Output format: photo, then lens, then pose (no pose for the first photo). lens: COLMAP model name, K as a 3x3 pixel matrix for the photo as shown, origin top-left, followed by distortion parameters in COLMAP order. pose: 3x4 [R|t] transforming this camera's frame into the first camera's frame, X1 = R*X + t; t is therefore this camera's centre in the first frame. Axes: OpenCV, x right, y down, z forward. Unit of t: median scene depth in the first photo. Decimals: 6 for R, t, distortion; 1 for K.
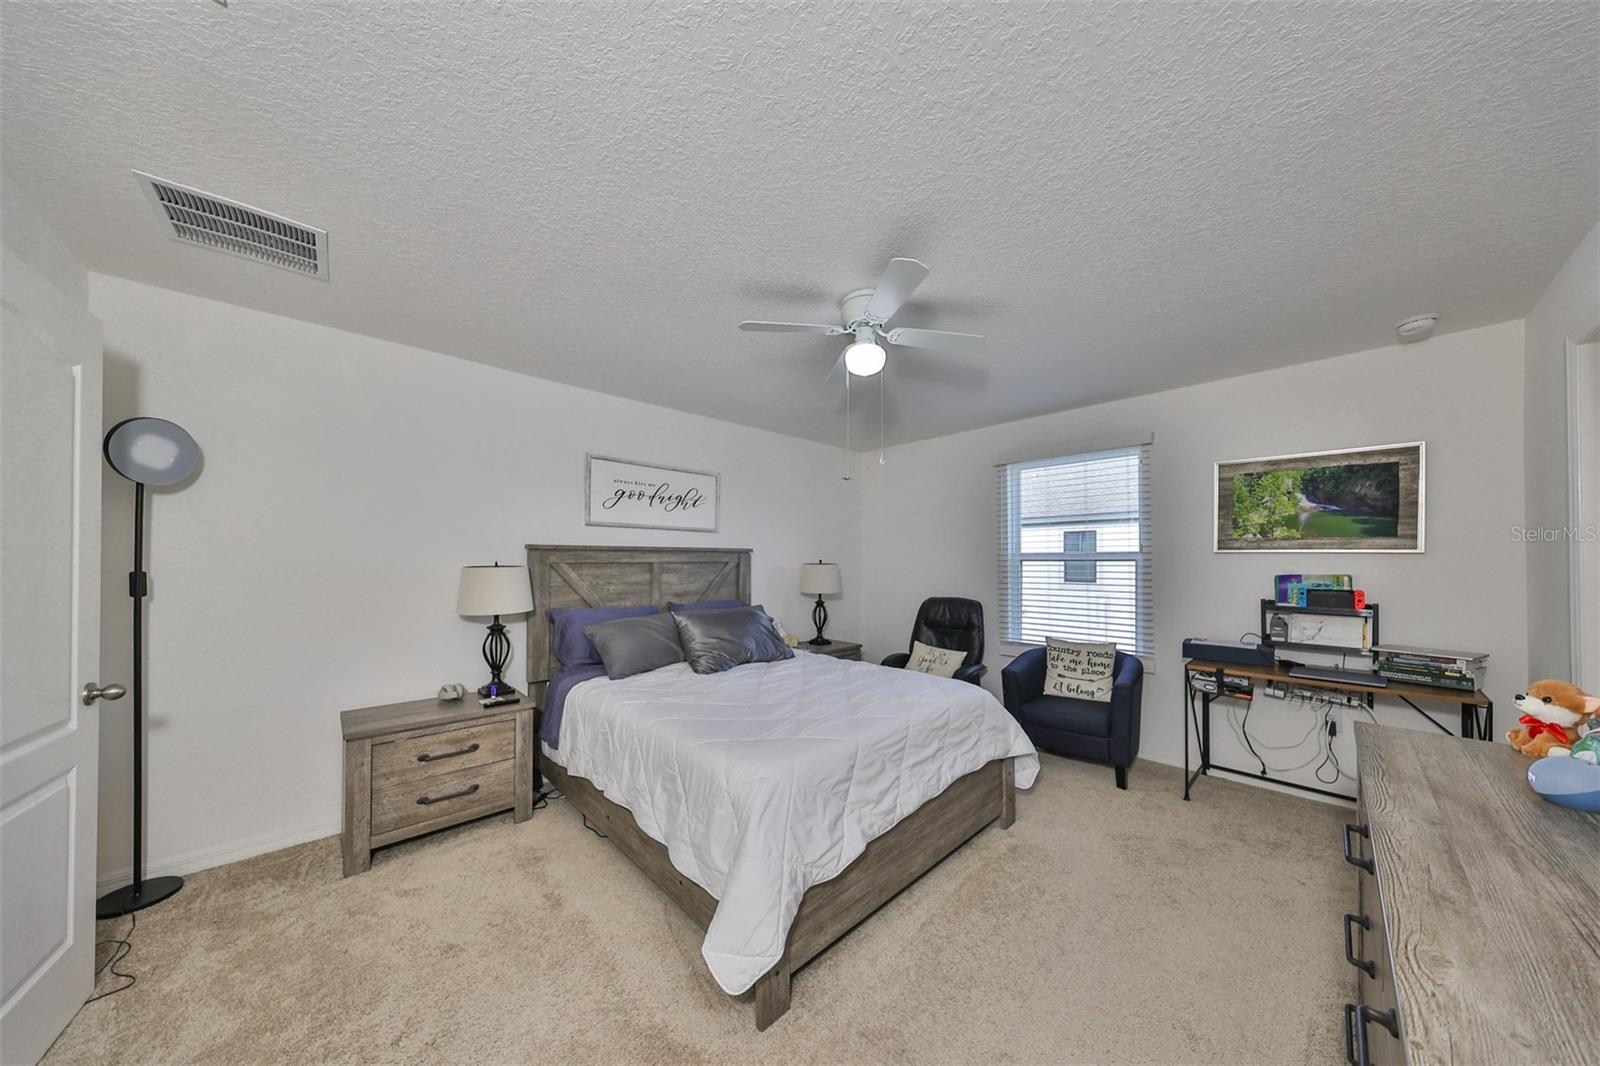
lens RADIAL K [[497.4, 0, 754.1], [0, 497.4, 560.6], [0, 0, 1]] dist [0.000424, 0.000014]
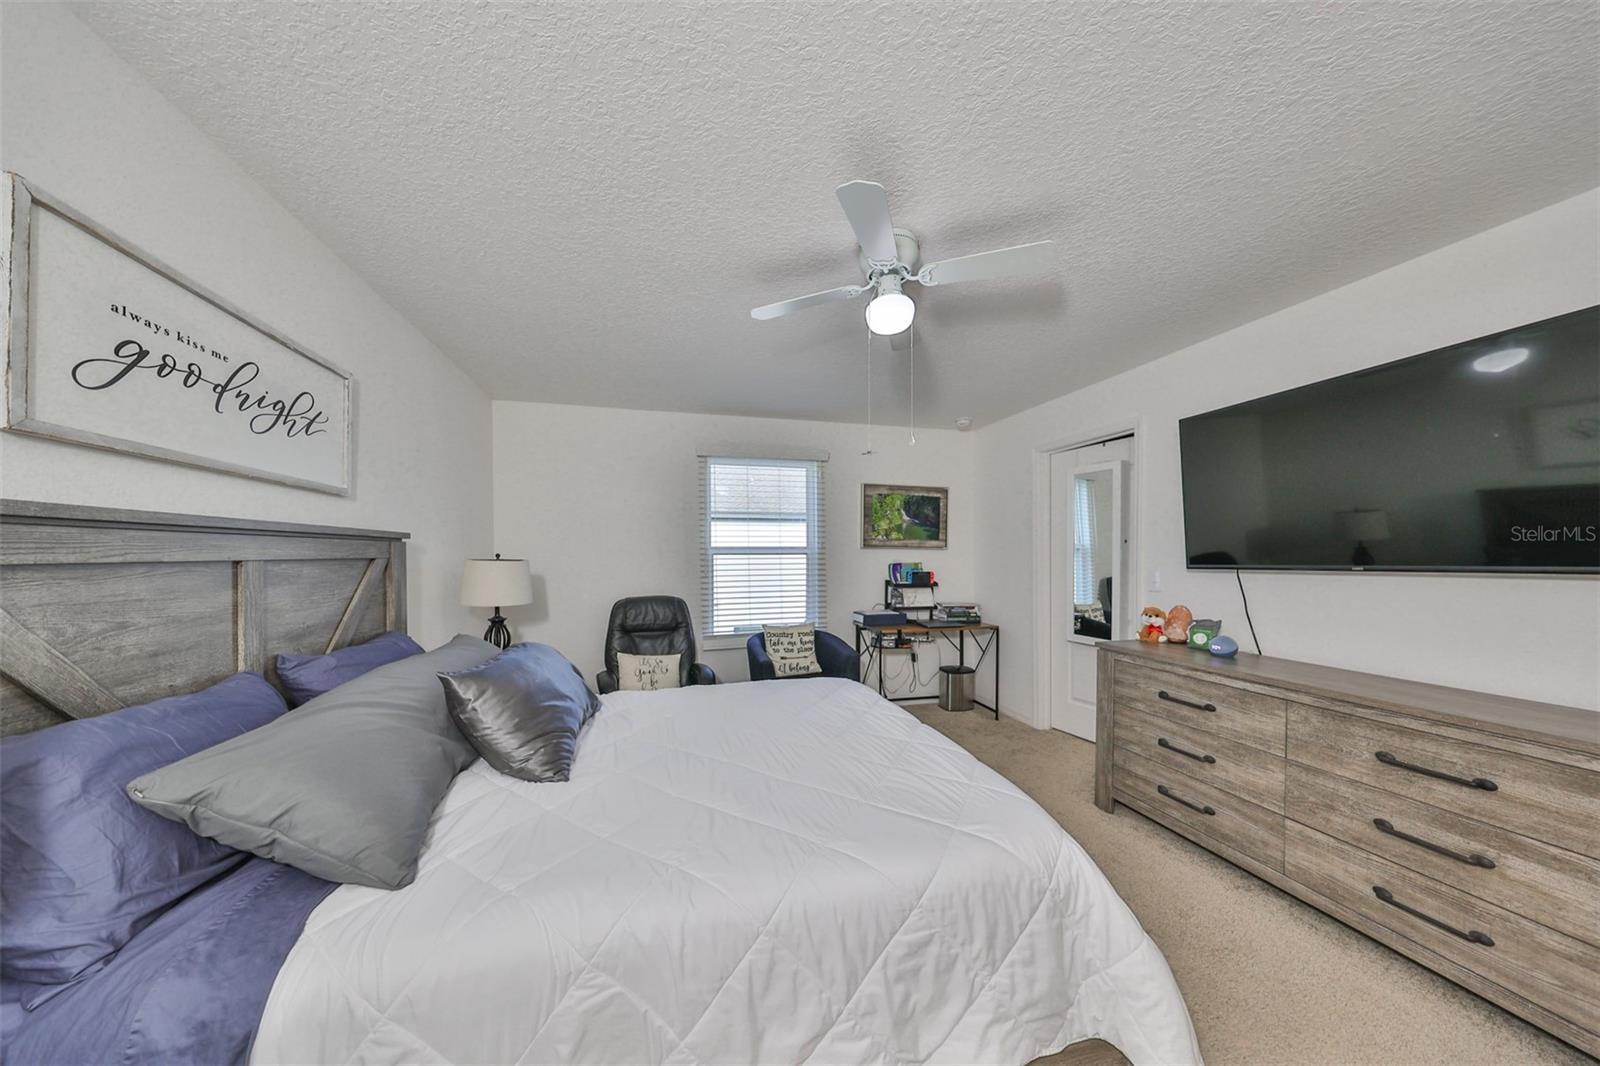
lens RADIAL K [[516.6, 0, 797.5], [0, 516.6, 563.0], [0, 0, 1]] dist [-0.000502, -0.000083]
pose [[0.441852, -0.016559, 0.896935, -0.385359], [0.001530, 0.999842, 0.017705, -0.000534], [-0.897087, -0.006451, 0.441807, 0.452436]]
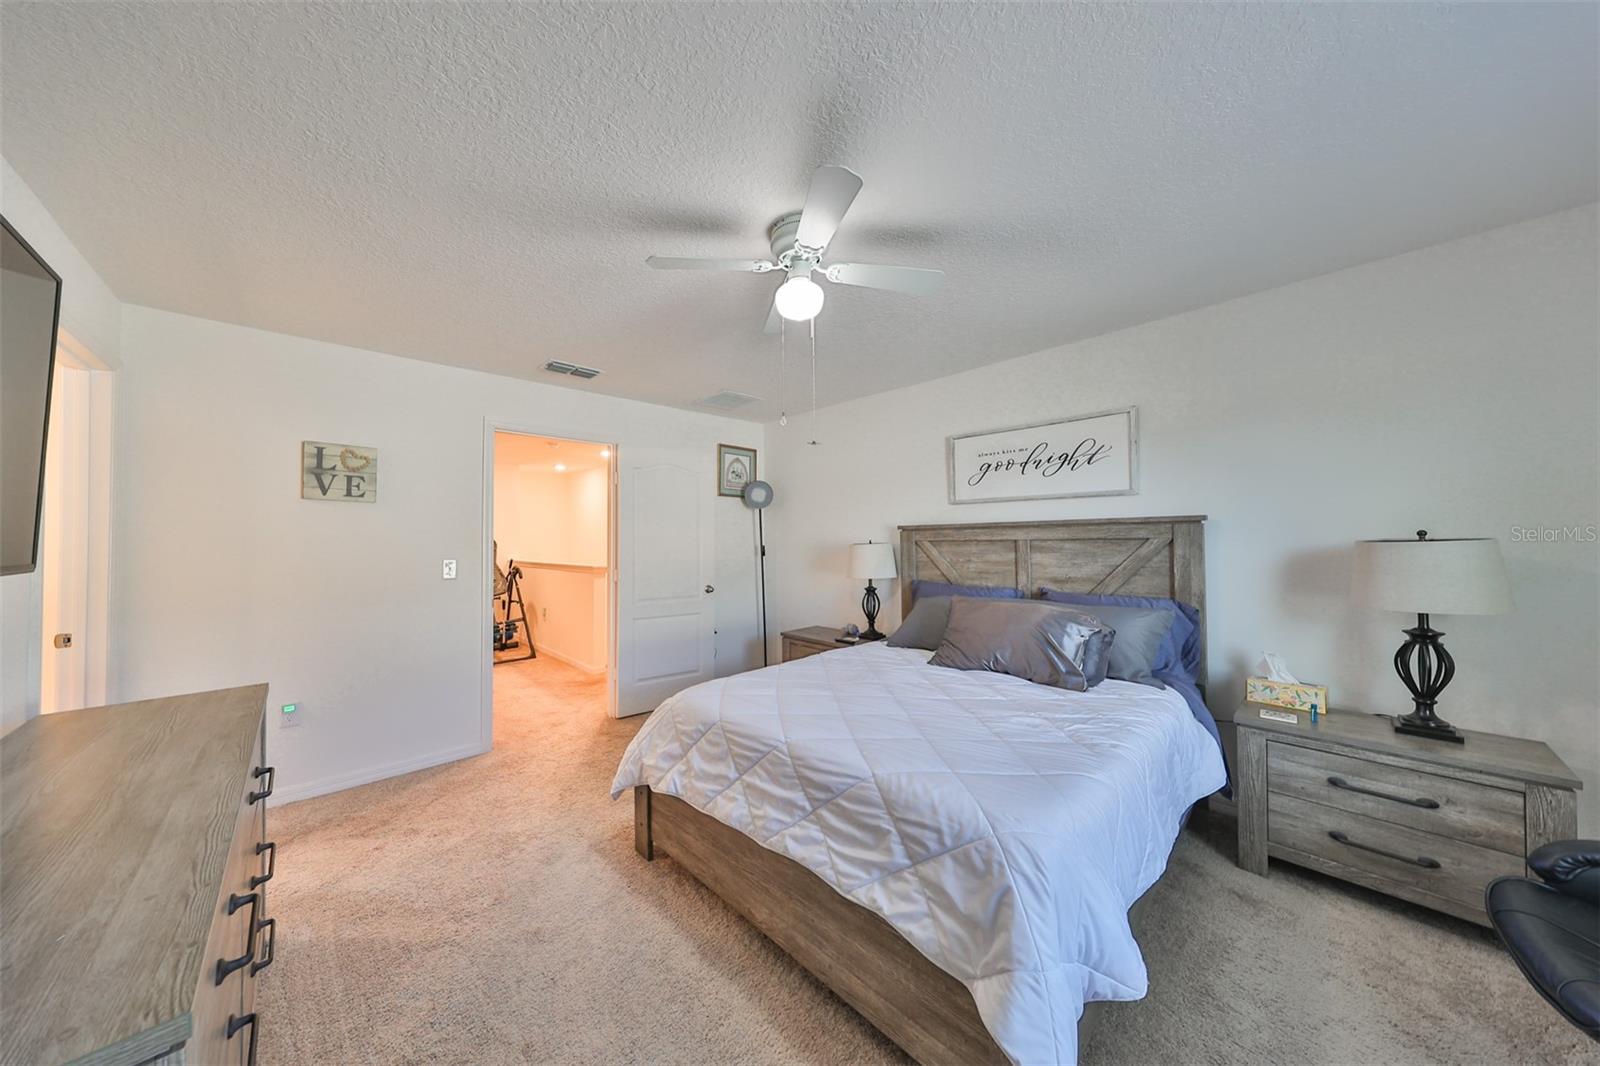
lens RADIAL K [[501.0, 0, 802.9], [0, 501.0, 537.2], [0, 0, 1]] dist [-0.000178, -0.000044]
pose [[0.078132, -0.009097, -0.996902, 0.658733], [0.010372, 0.999912, -0.008312, 0.002933], [0.996889, -0.009690, 0.078219, 0.578914]]
